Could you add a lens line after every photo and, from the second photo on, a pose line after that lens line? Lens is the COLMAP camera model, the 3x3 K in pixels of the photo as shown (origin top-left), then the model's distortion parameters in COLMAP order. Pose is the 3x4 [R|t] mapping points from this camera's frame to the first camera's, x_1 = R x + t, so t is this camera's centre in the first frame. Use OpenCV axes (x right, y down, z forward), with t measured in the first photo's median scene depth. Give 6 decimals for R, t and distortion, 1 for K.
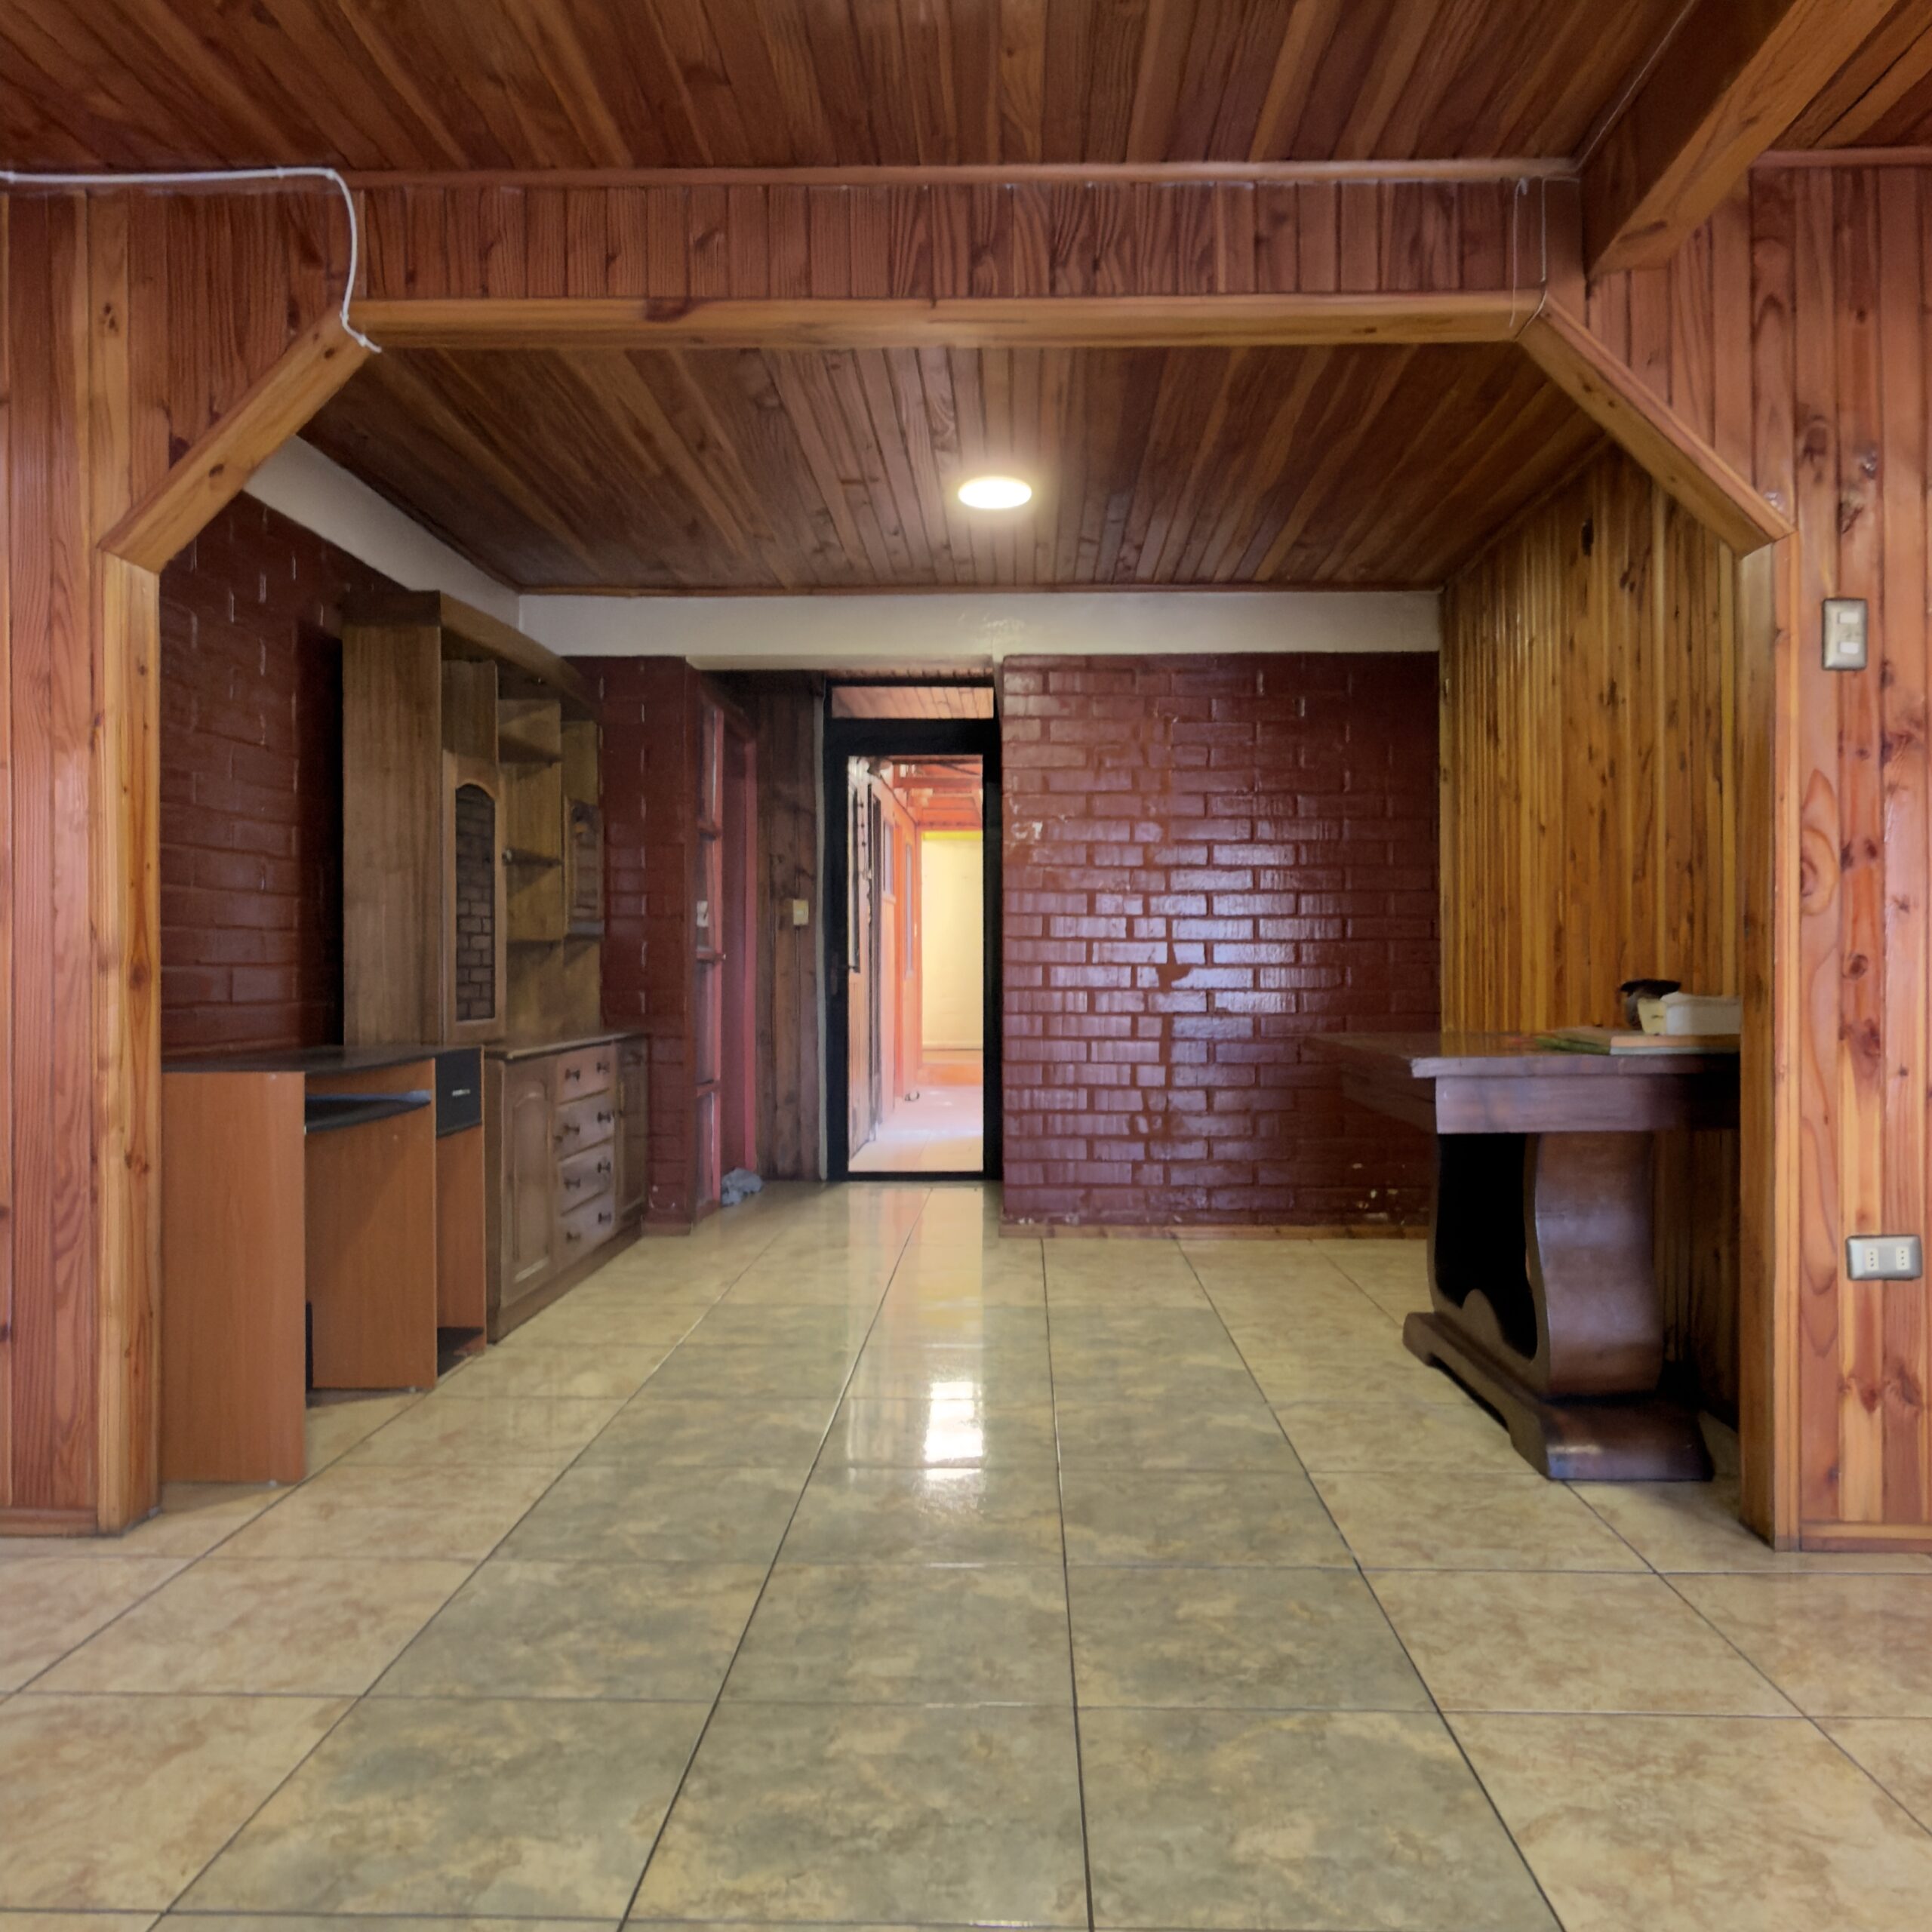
lens RADIAL K [[1546.5, 0, 975.0], [0, 1546.5, 967.5], [0, 0, 1]] dist [-0.004541, 0.005846]
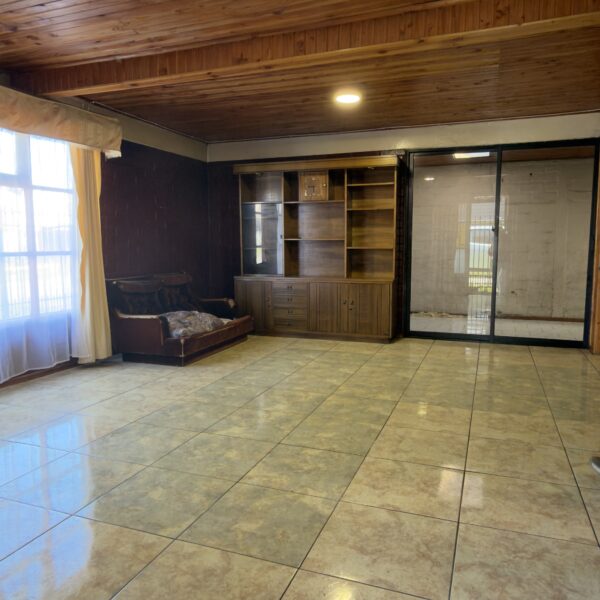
lens RADIAL K [[508.4, 0, 301.9], [0, 508.4, 301.4], [0, 0, 1]] dist [0.009333, -0.015080]
pose [[-0.319691, 0.107307, -0.941426, 1.534158], [0.003816, 0.993704, 0.111970, -0.035233], [0.947514, 0.032204, -0.318088, 0.593876]]
